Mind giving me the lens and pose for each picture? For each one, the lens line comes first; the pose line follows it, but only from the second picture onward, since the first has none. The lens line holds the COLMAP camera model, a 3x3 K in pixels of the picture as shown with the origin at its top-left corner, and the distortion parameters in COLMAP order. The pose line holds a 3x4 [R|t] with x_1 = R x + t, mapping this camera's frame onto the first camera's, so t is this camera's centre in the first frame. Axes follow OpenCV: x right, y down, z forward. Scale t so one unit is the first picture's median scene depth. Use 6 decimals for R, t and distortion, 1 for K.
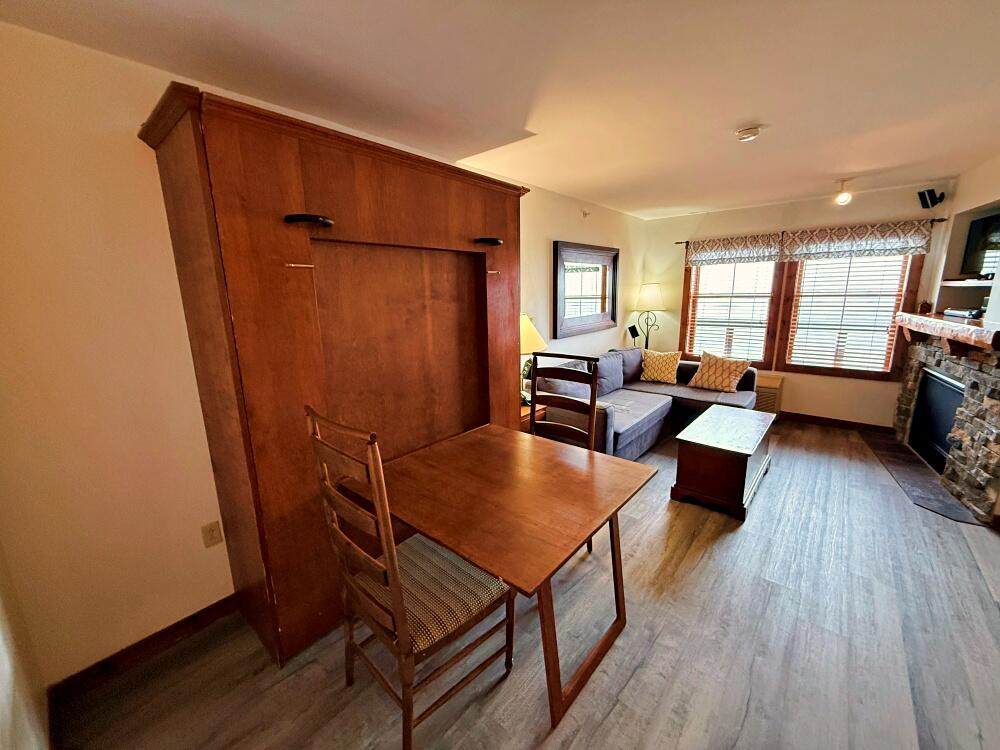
lens RADIAL K [[399.1, 0, 500.0], [0, 399.1, 375.0], [0, 0, 1]] dist [-0.000232, -0.000418]
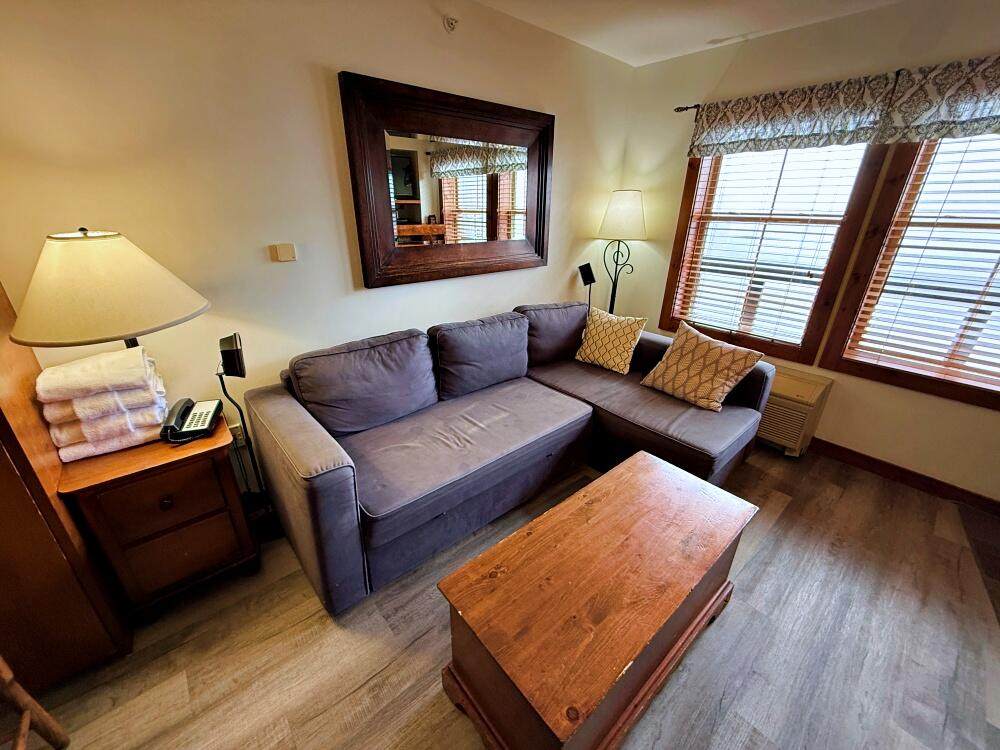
lens RADIAL K [[399.1, 0, 500.0], [0, 399.1, 375.0], [0, 0, 1]] dist [-0.000232, -0.000418]
pose [[0.988446, 0.091720, -0.120672, 0.333548], [-0.066477, 0.977807, 0.198680, -0.080545], [0.136217, -0.188363, 0.972607, 0.419049]]
